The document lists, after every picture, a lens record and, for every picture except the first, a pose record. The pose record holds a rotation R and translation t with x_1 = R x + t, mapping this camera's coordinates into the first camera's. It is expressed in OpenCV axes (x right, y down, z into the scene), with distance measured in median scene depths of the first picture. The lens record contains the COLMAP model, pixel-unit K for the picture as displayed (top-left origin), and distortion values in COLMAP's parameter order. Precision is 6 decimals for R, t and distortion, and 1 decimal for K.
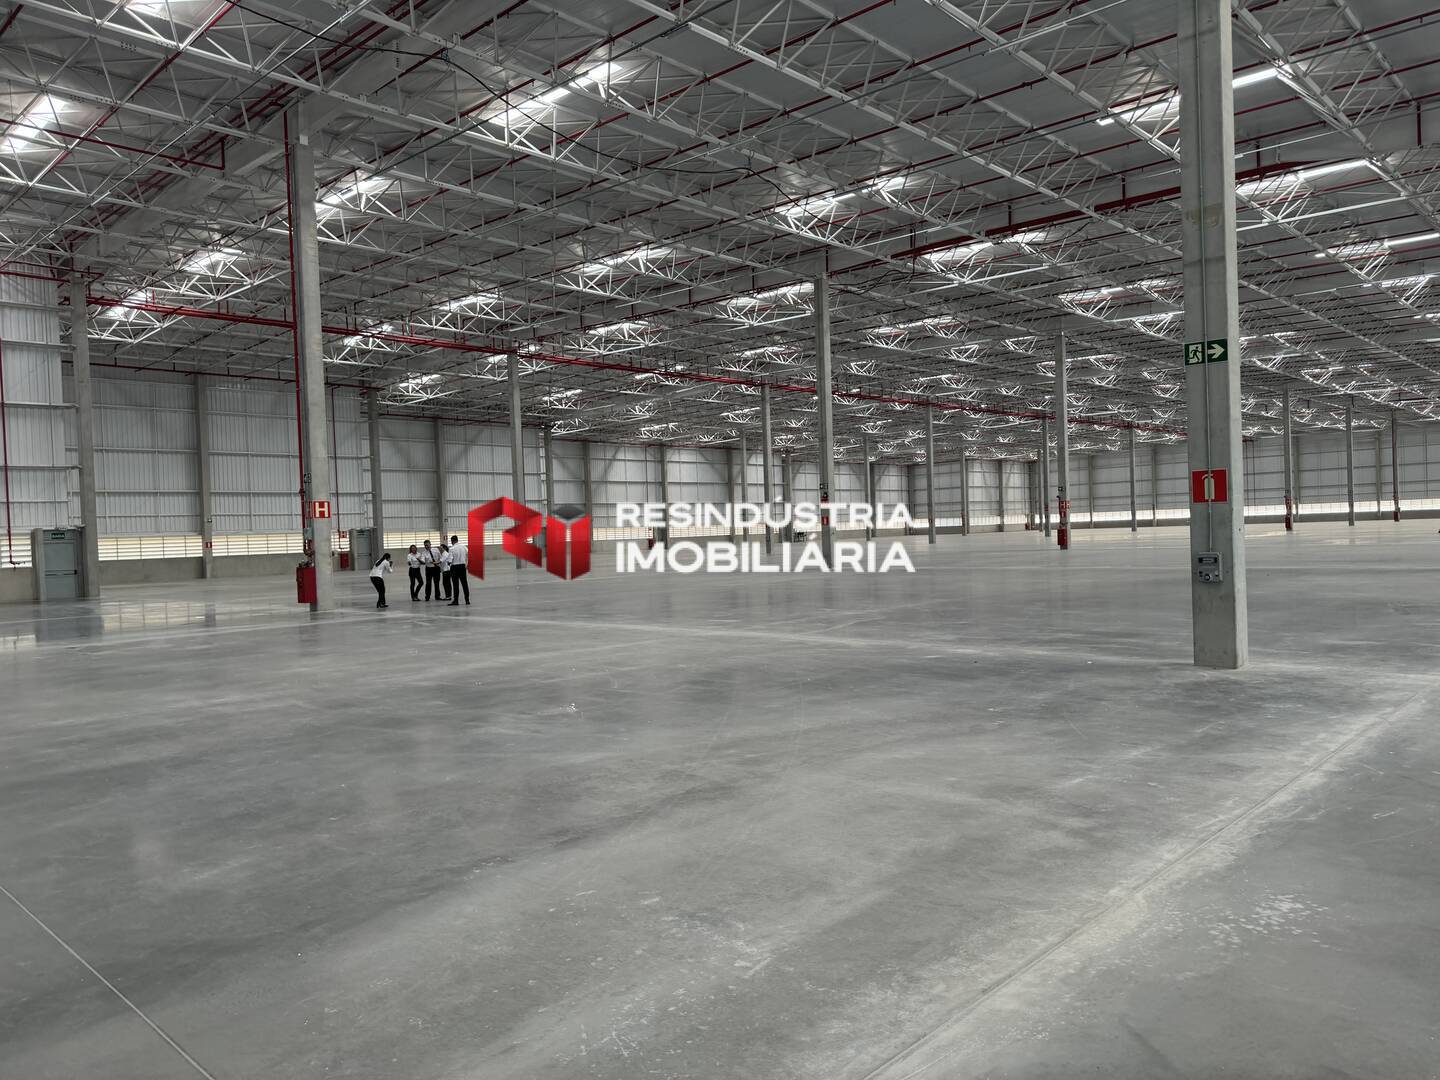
lens RADIAL K [[1013.7, 0, 721.2], [0, 1013.7, 546.7], [0, 0, 1]] dist [0.057147, -0.071952]
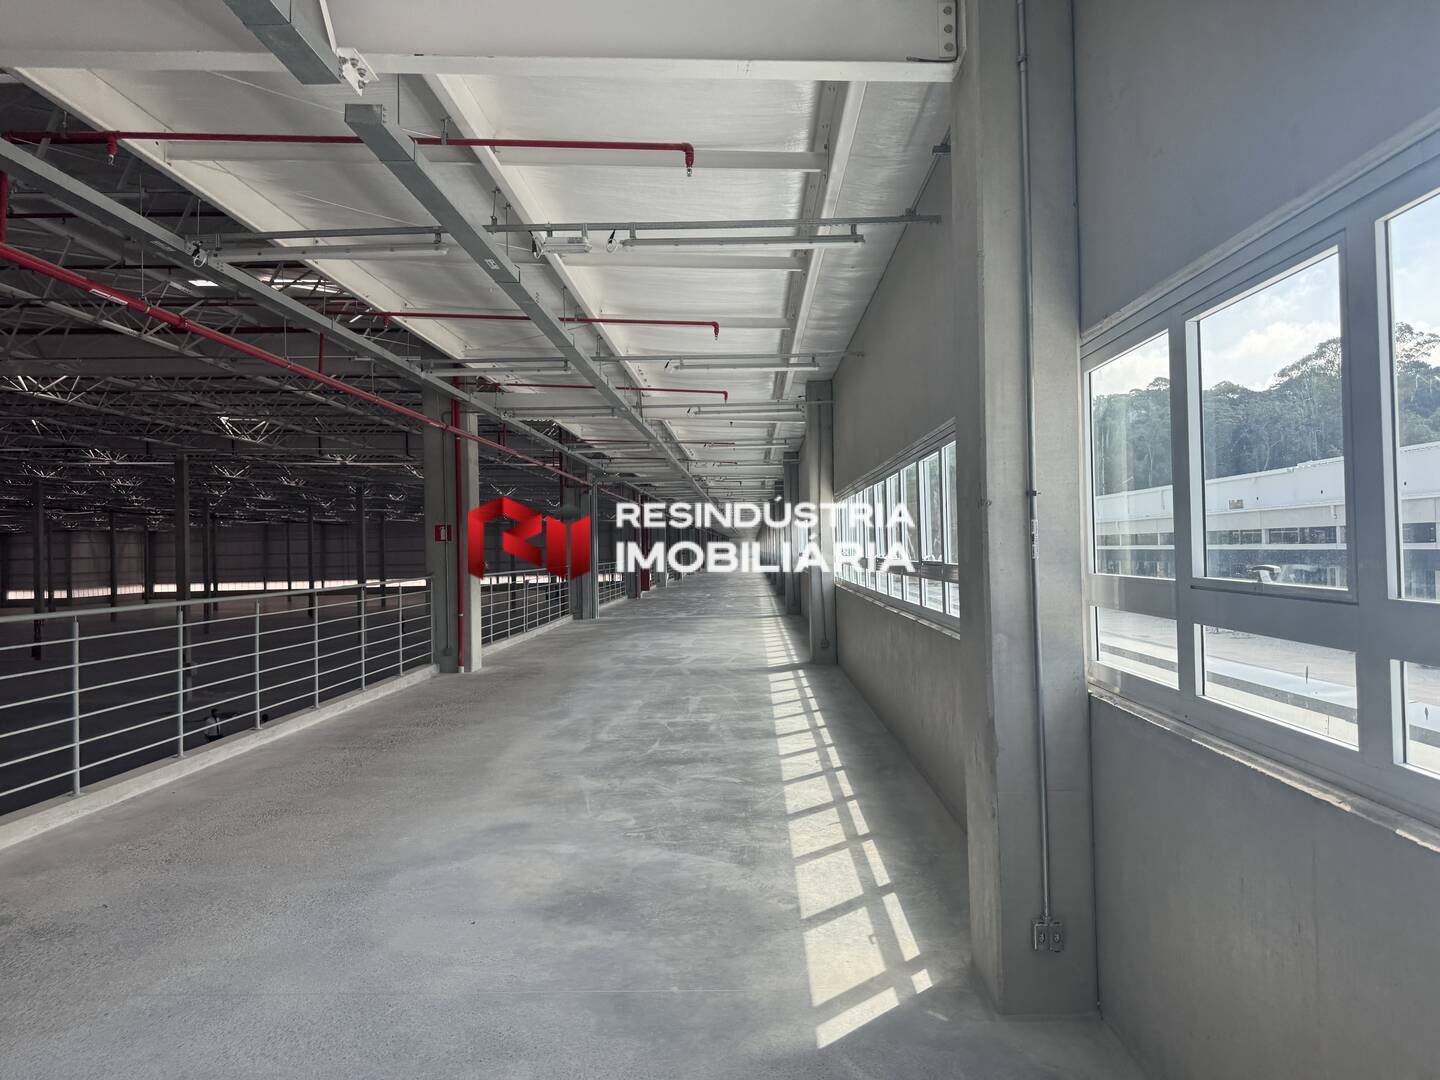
lens RADIAL K [[1013.7, 0, 706.7], [0, 1013.7, 542.7], [0, 0, 1]] dist [0.057147, -0.071952]
pose [[0.747311, 0.025393, 0.663989, 0.230850], [0.004217, 0.999068, -0.042955, -0.157173], [-0.664461, 0.034901, 0.746507, -0.858513]]
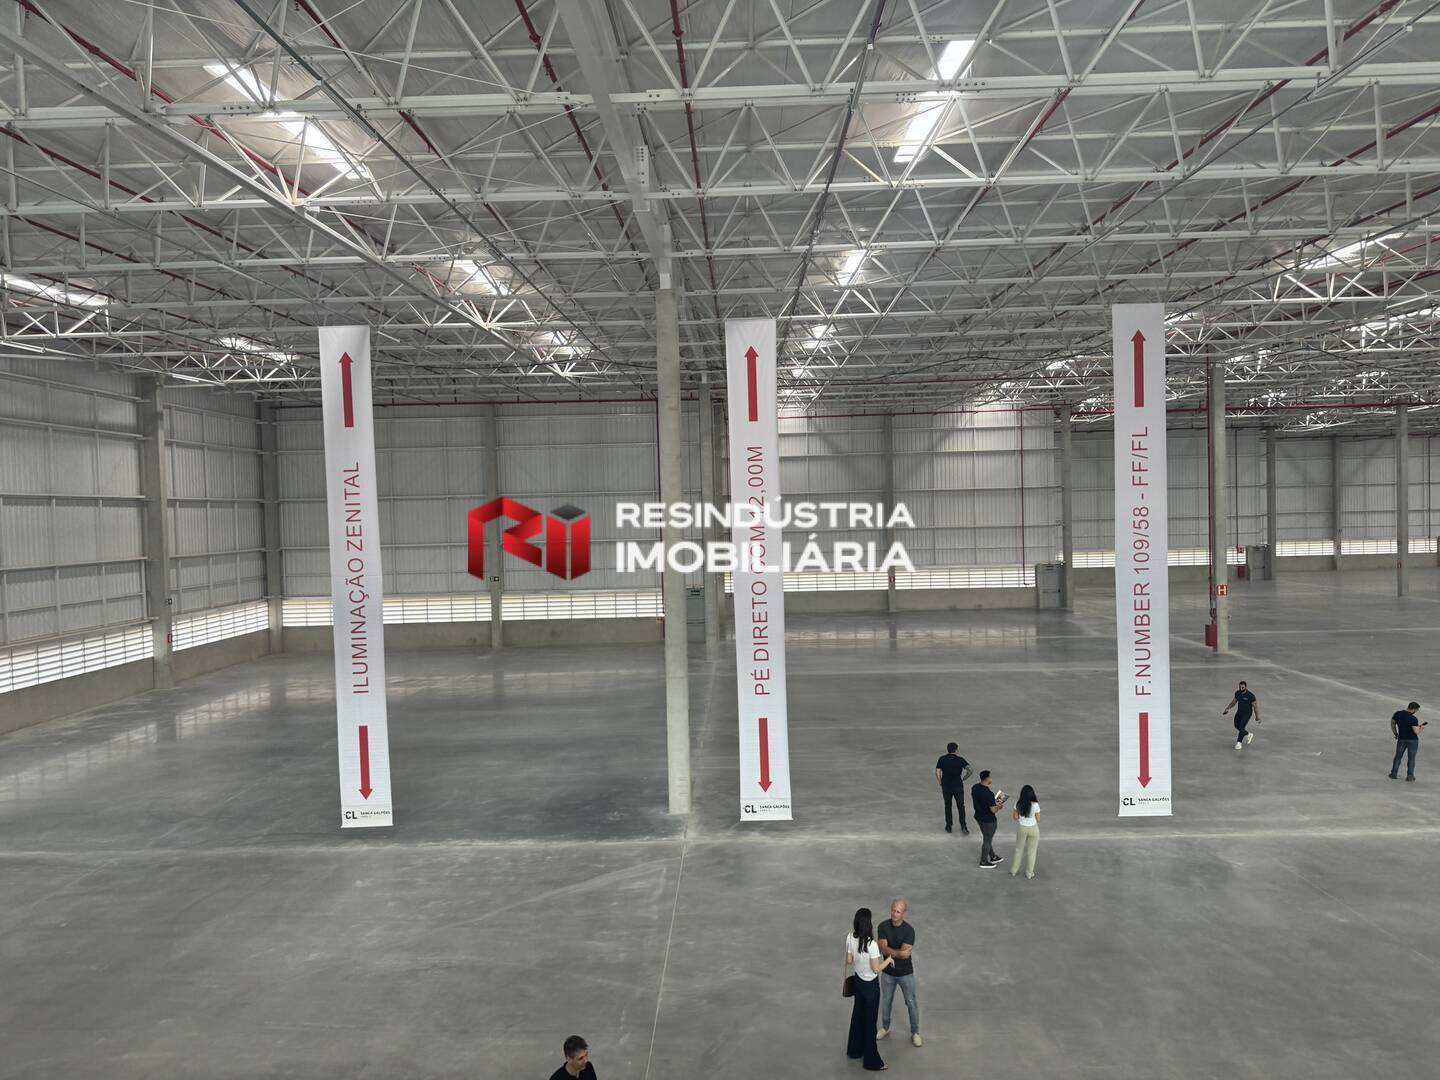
lens RADIAL K [[1013.7, 0, 717.6], [0, 1013.7, 541.0], [0, 0, 1]] dist [0.057147, -0.071952]
pose [[0.674274, 0.040535, -0.737368, 0.242277], [-0.010541, 0.998919, 0.045275, -0.161804], [0.738406, -0.022755, 0.673973, -0.626147]]
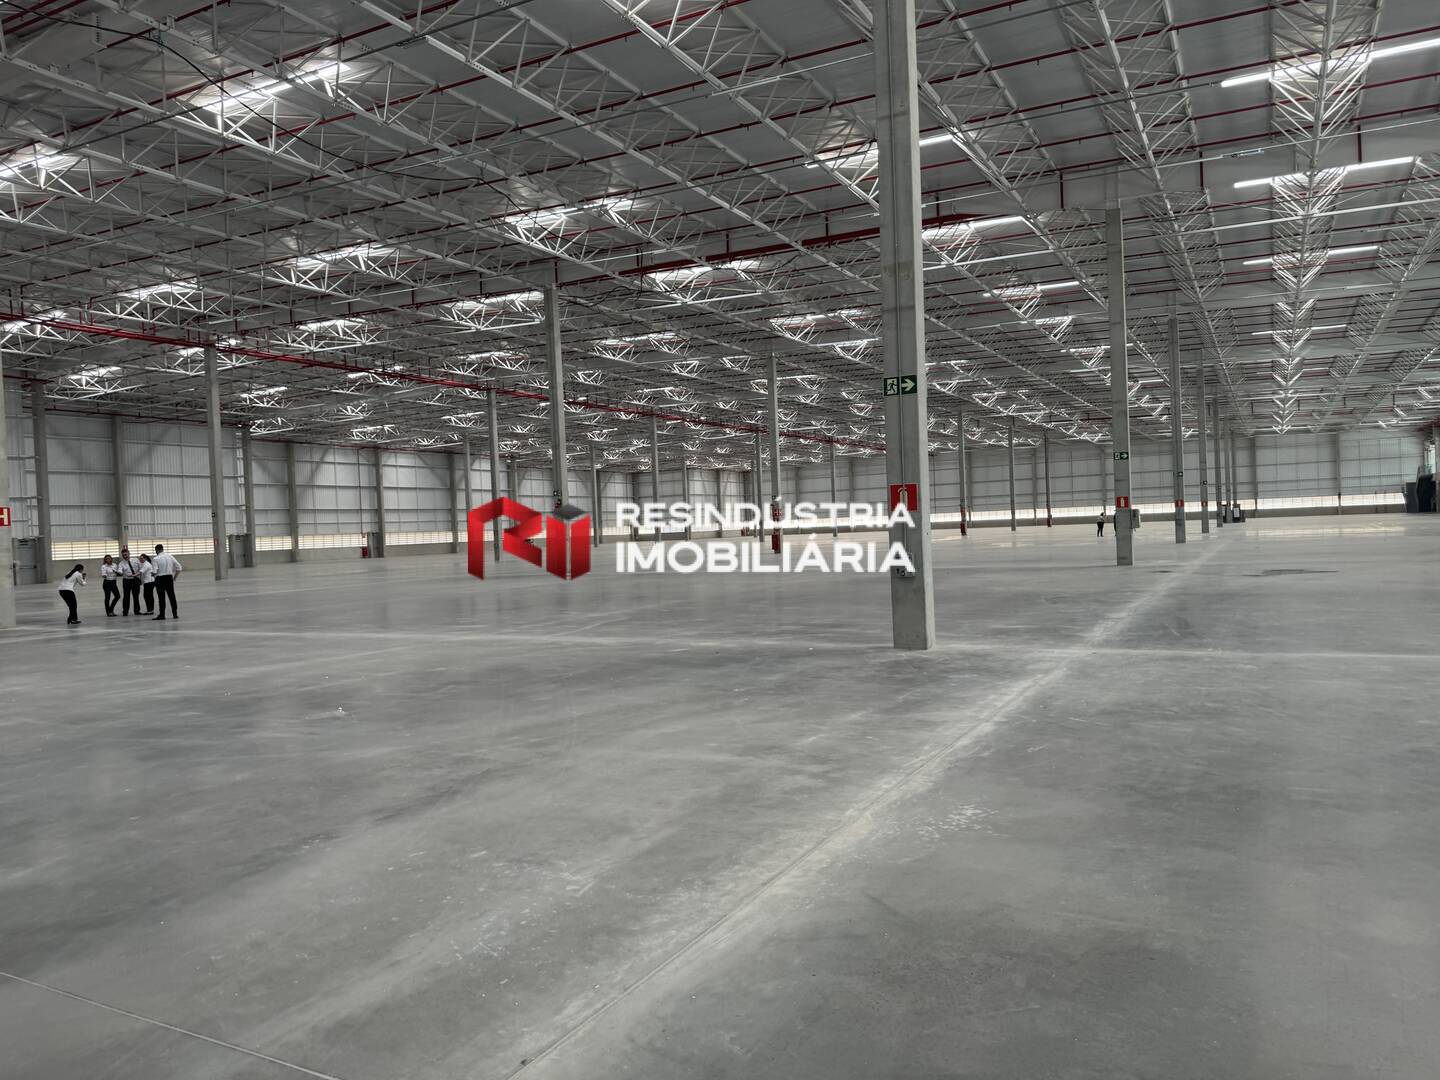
lens RADIAL K [[1013.7, 0, 714.2], [0, 1013.7, 542.5], [0, 0, 1]] dist [0.057147, -0.071952]
pose [[0.965042, -0.006741, 0.262010, -0.018165], [0.009609, 0.999907, -0.009665, 0.001093], [-0.261920, 0.011845, 0.965017, -0.031490]]
